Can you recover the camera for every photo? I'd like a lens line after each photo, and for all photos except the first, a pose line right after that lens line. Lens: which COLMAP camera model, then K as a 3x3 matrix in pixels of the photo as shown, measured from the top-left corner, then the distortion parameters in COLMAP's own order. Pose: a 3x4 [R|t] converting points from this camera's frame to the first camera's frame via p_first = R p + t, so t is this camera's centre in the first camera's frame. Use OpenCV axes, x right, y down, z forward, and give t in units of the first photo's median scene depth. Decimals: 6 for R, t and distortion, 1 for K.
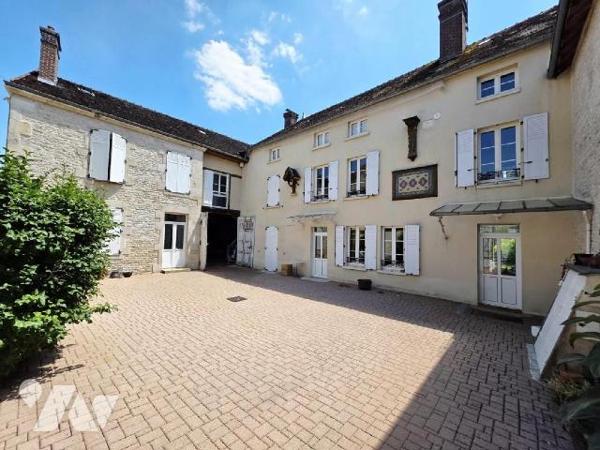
lens RADIAL K [[244.3, 0, 292.7], [0, 244.3, 228.5], [0, 0, 1]] dist [0.000315, -0.000020]
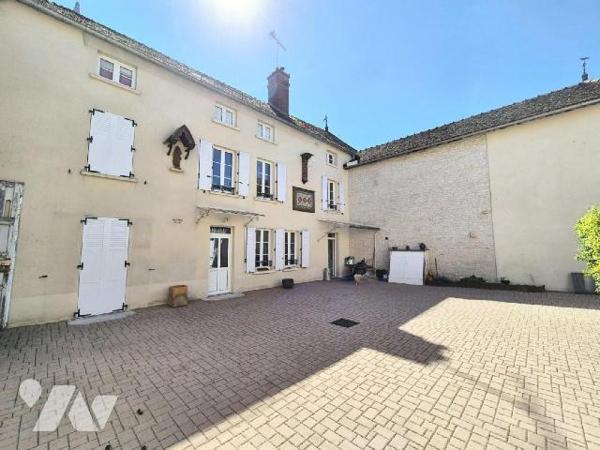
lens RADIAL K [[245.1, 0, 301.4], [0, 245.1, 221.5], [0, 0, 1]] dist [-0.000463, 0.000044]
pose [[0.026986, 0.068619, 0.997278, -0.819056], [-0.039775, 0.996925, -0.067518, 0.025080], [-0.998844, -0.037844, 0.029632, 0.923458]]
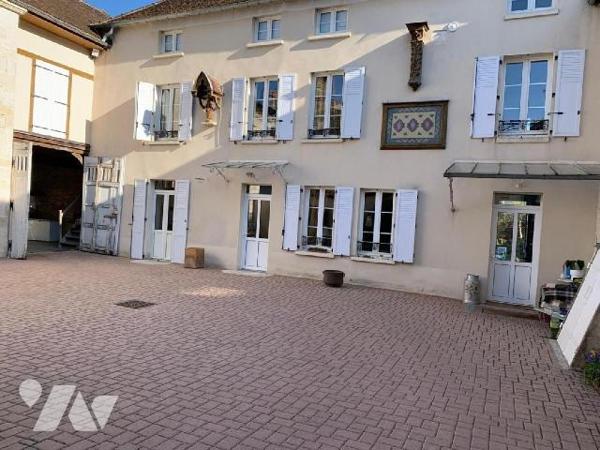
lens RADIAL K [[450.9, 0, 300.0], [0, 450.9, 225.0], [0, 0, 1]] dist [0.040332, -0.052740]
pose [[0.949832, 0.026348, 0.311648, -0.160502], [-0.050699, 0.996237, 0.070295, 0.010963], [-0.308624, -0.082569, 0.947594, -0.078510]]
